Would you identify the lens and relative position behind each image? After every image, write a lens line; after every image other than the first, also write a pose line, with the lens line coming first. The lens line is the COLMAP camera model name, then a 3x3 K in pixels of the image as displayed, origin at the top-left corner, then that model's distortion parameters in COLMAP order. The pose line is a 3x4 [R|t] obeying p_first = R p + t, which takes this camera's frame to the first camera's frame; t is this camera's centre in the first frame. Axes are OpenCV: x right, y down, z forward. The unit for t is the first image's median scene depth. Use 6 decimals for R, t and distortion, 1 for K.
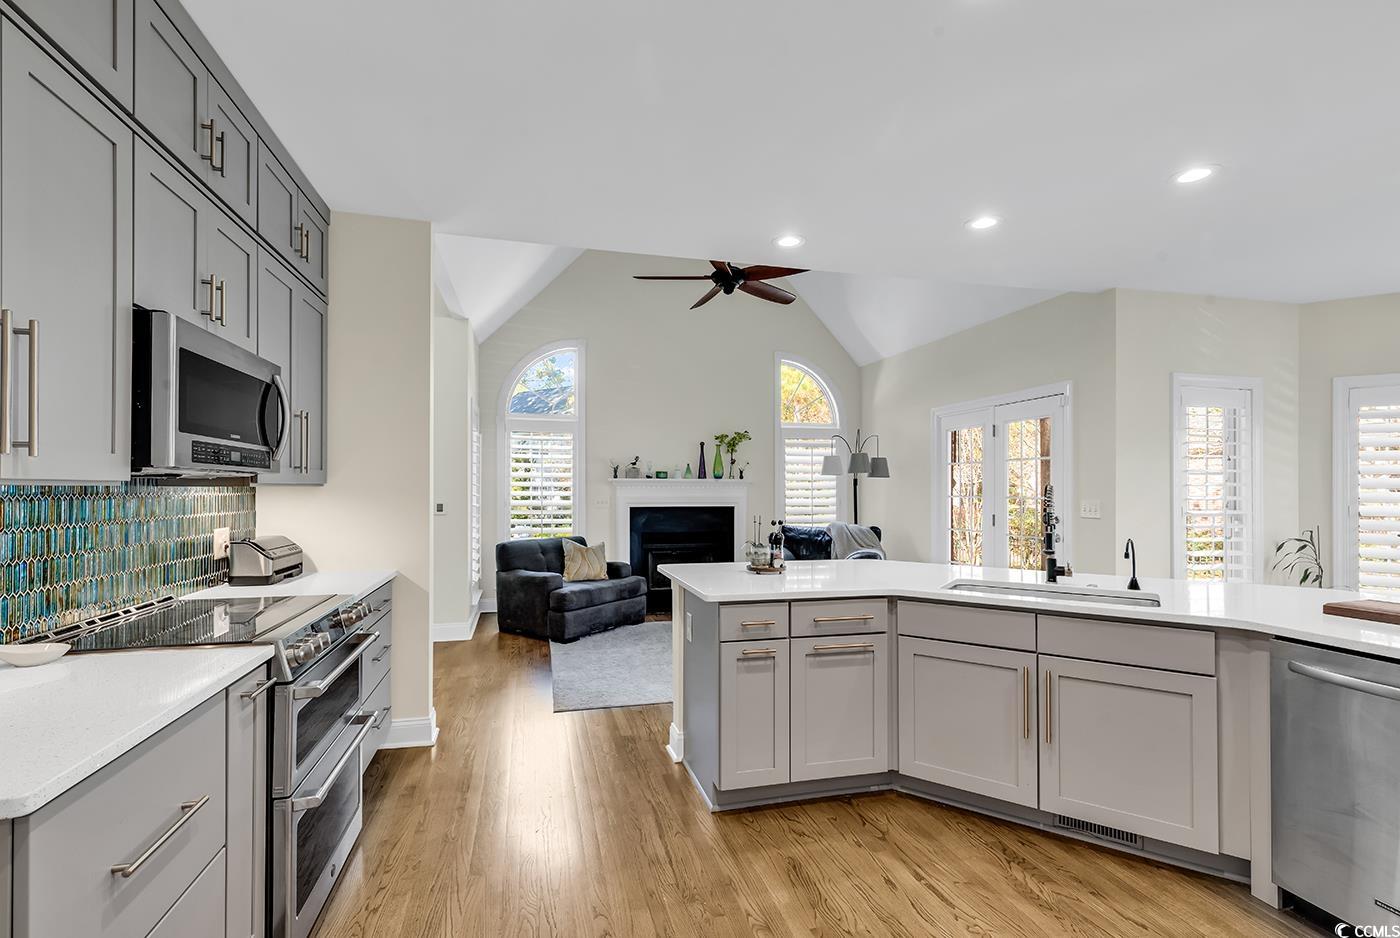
lens RADIAL K [[632.5, 0, 700.0], [0, 632.5, 483.0], [0, 0, 1]] dist [0.000413, -0.000544]
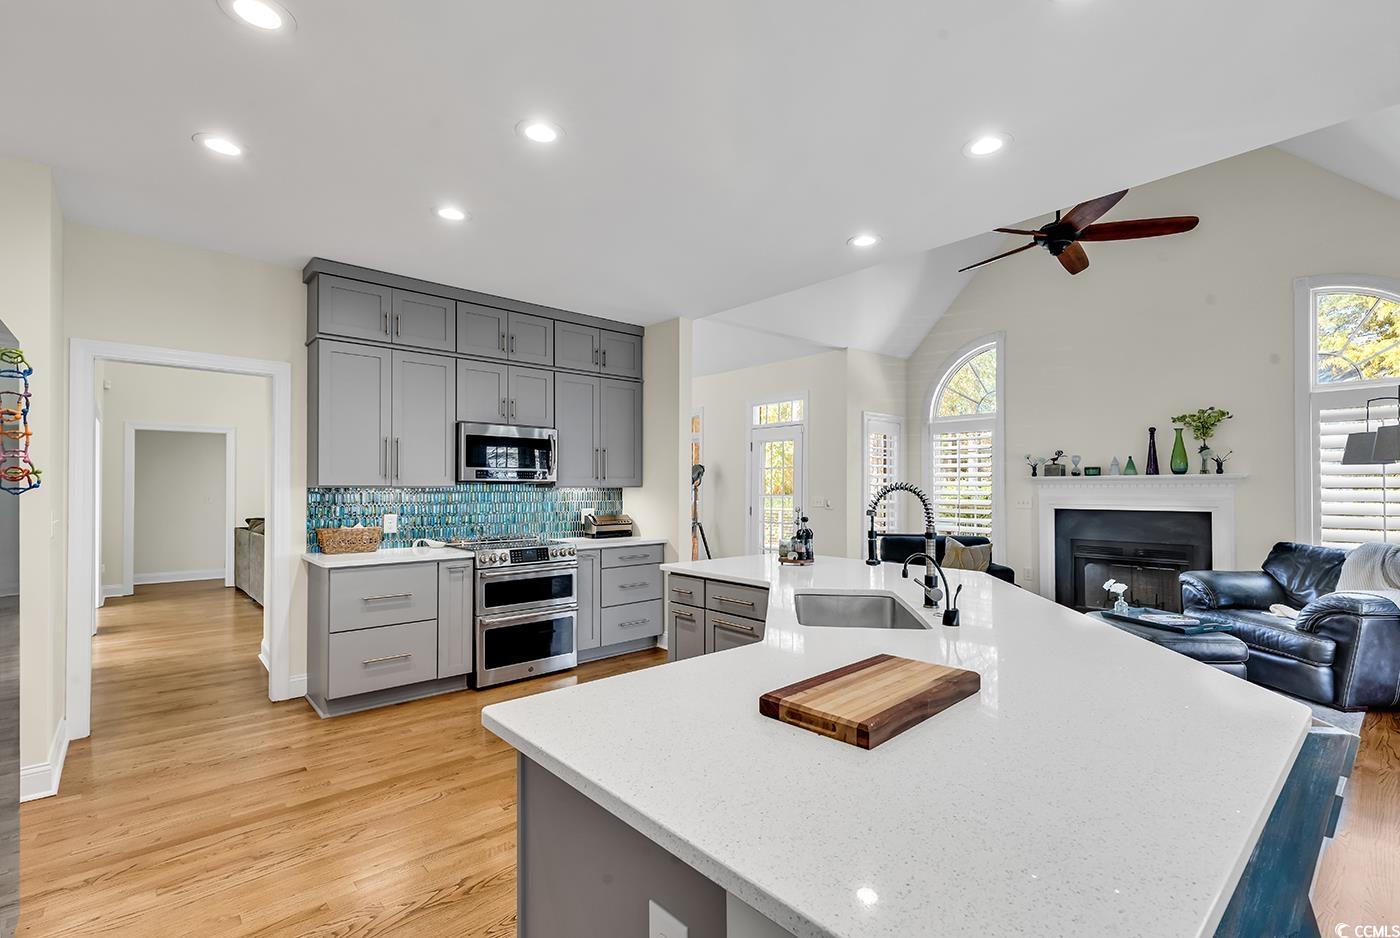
lens RADIAL K [[632.5, 0, 696.7], [0, 632.5, 480.7], [0, 0, 1]] dist [0.000413, -0.000544]
pose [[0.455090, -0.012384, -0.890359, 0.449500], [0.010295, 0.999910, -0.008645, 0.001604], [0.890386, -0.005232, 0.455176, 0.151662]]
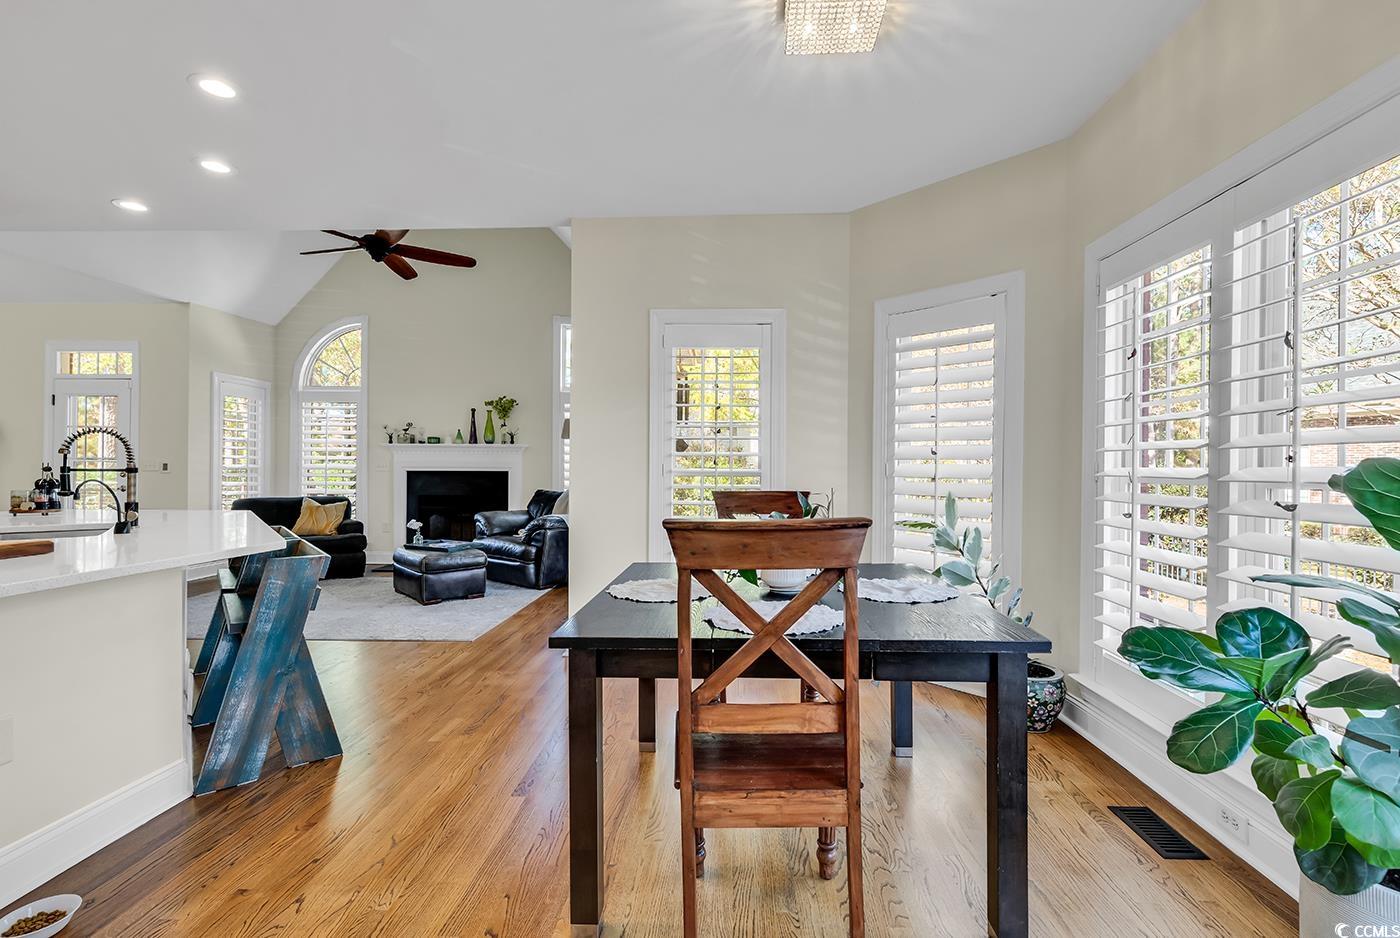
lens RADIAL K [[632.5, 0, 729.2], [0, 632.5, 470.2], [0, 0, 1]] dist [0.000413, -0.000544]
pose [[0.962679, 0.003562, -0.270621, 0.700895], [-0.000392, 0.999931, 0.011766, 0.024366], [0.270645, -0.011220, 0.962614, 0.120746]]
